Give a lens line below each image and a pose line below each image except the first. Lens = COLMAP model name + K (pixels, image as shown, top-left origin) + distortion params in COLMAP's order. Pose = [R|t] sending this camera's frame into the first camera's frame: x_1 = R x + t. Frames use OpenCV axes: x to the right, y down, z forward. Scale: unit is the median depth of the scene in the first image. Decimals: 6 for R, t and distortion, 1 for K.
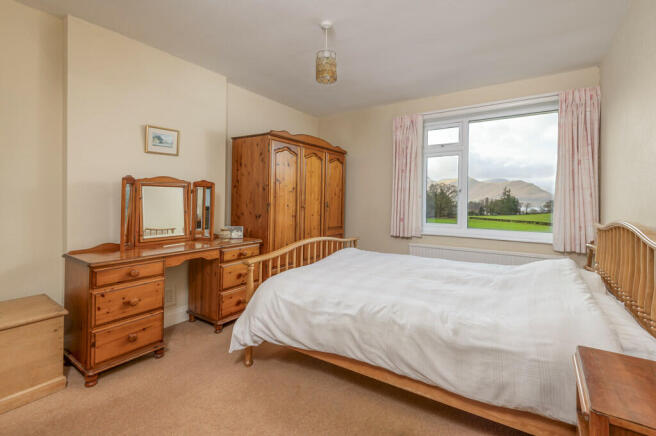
lens RADIAL K [[307.7, 0, 327.9], [0, 307.7, 189.6], [0, 0, 1]] dist [0.000009, -0.000071]
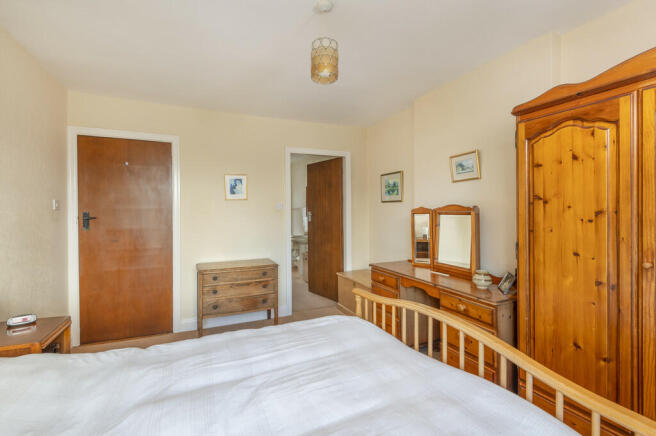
lens RADIAL K [[293.6, 0, 328.0], [0, 293.6, 218.0], [0, 0, 1]] dist [0.000362, -0.000030]
pose [[-0.501133, -0.003356, -0.865364, 0.476731], [0.000188, 0.999992, -0.003987, 0.004691], [0.865370, -0.002161, -0.501129, 1.102610]]
